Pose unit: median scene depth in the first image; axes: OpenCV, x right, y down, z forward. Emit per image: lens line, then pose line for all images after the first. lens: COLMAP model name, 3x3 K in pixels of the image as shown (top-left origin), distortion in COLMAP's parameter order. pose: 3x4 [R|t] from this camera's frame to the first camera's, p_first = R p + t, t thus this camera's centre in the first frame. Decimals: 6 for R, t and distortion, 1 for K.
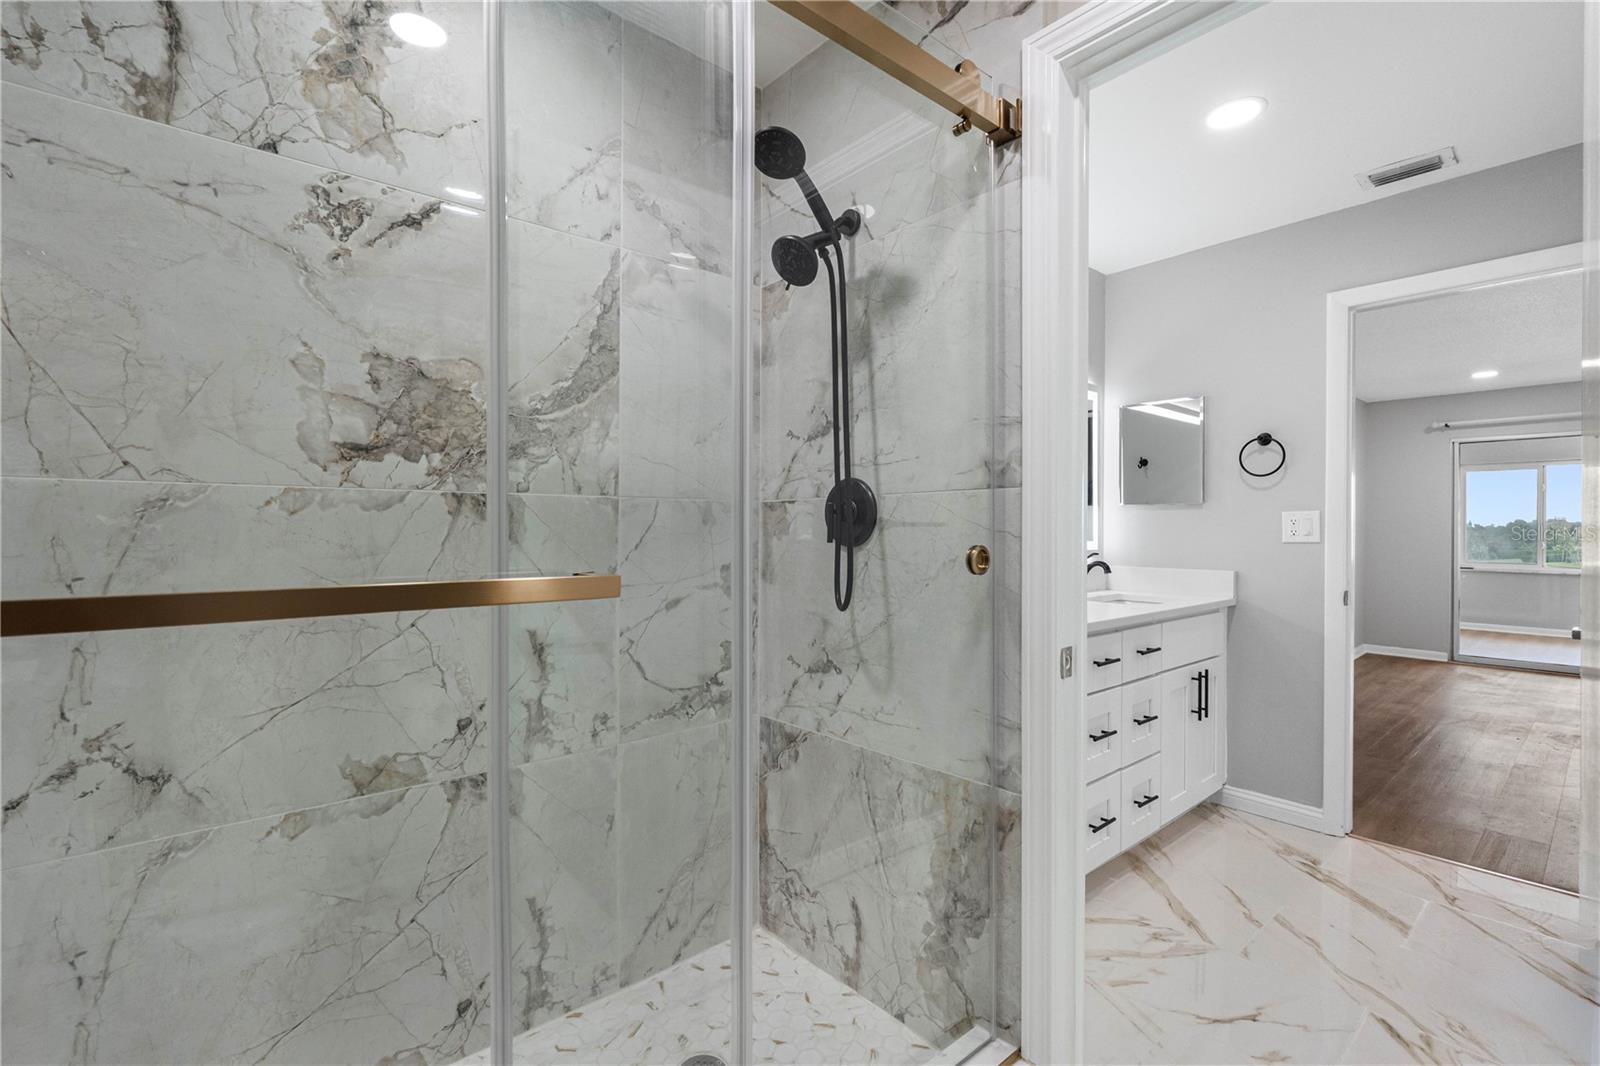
lens RADIAL K [[722.9, 0, 804.7], [0, 722.9, 520.7], [0, 0, 1]] dist [0.001046, 0.000076]
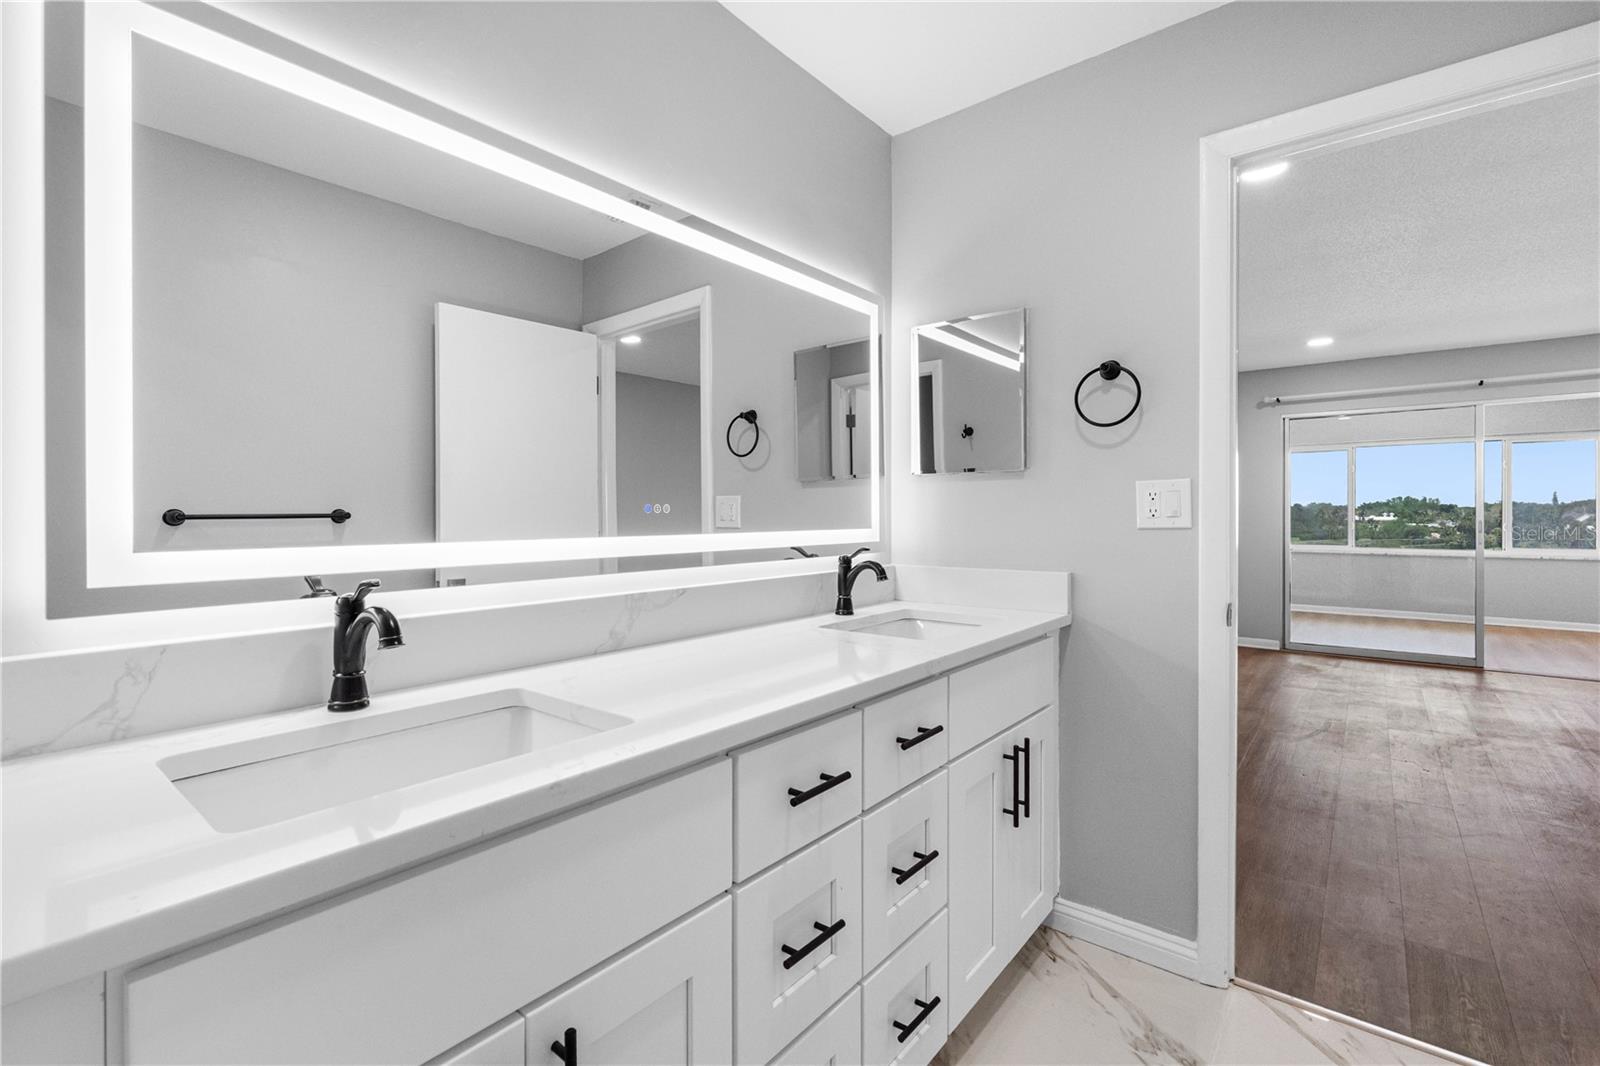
lens RADIAL K [[690.8, 0, 798.9], [0, 690.8, 511.2], [0, 0, 1]] dist [0.002626, 0.000349]
pose [[0.987217, -0.007258, 0.159218, 0.260544], [0.006550, 0.999966, 0.004970, 0.009463], [-0.159248, -0.003864, 0.987231, 0.432253]]
